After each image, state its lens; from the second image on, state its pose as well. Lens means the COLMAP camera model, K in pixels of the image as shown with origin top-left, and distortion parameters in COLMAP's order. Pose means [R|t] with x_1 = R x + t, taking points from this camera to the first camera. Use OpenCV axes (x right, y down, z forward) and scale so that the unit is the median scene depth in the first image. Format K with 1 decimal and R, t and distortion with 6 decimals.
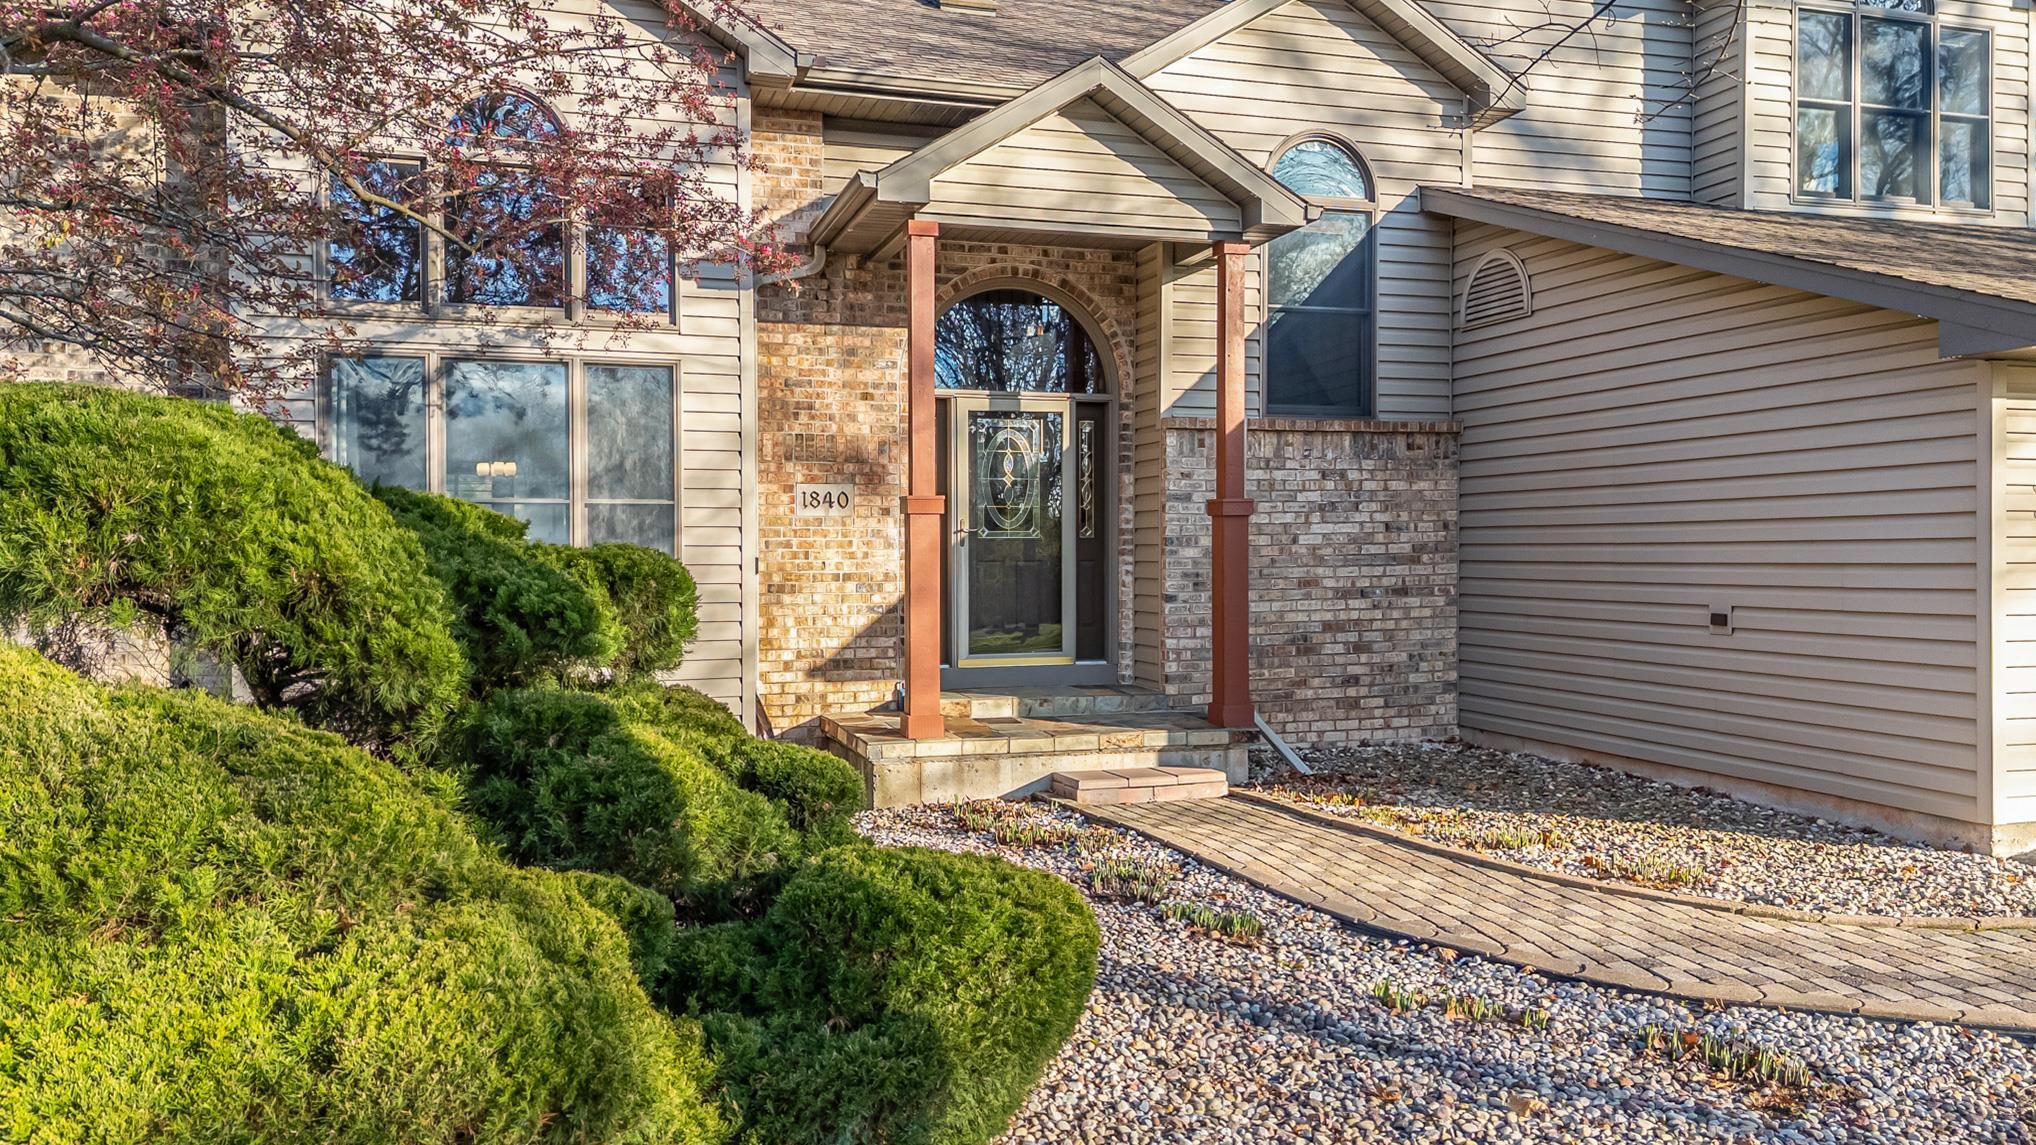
lens RADIAL K [[1506.4, 0, 1009.5], [0, 1506.4, 533.2], [0, 0, 1]] dist [0.028476, -0.002772]
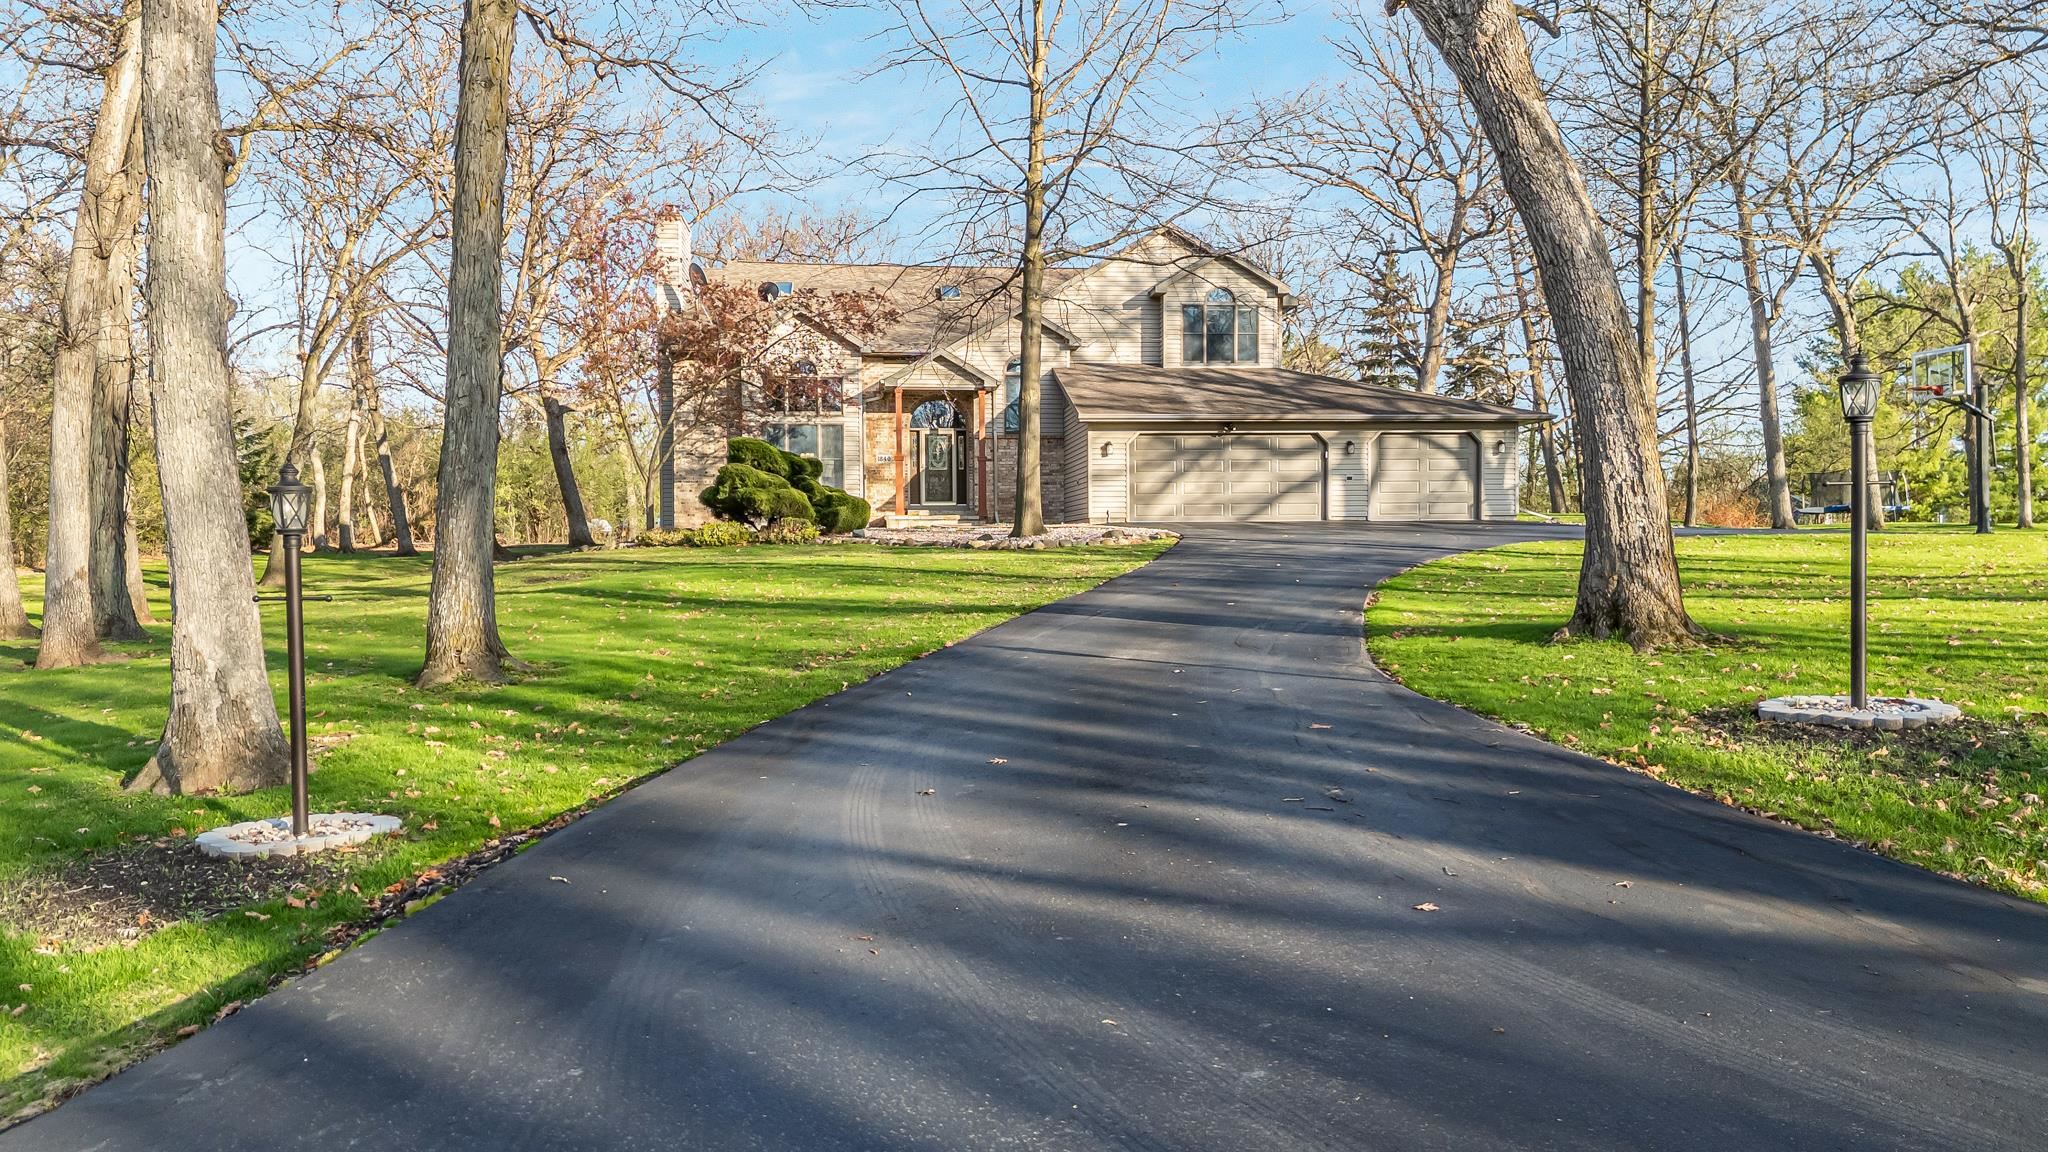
lens RADIAL K [[1515.3, 0, 1015.5], [0, 1515.3, 536.5], [0, 0, 1]] dist [0.028476, -0.002772]
pose [[0.977712, 0.002548, -0.209936, 0.955357], [-0.000455, 0.999950, 0.010014, 0.129320], [0.209951, -0.009695, 0.977664, -2.532596]]
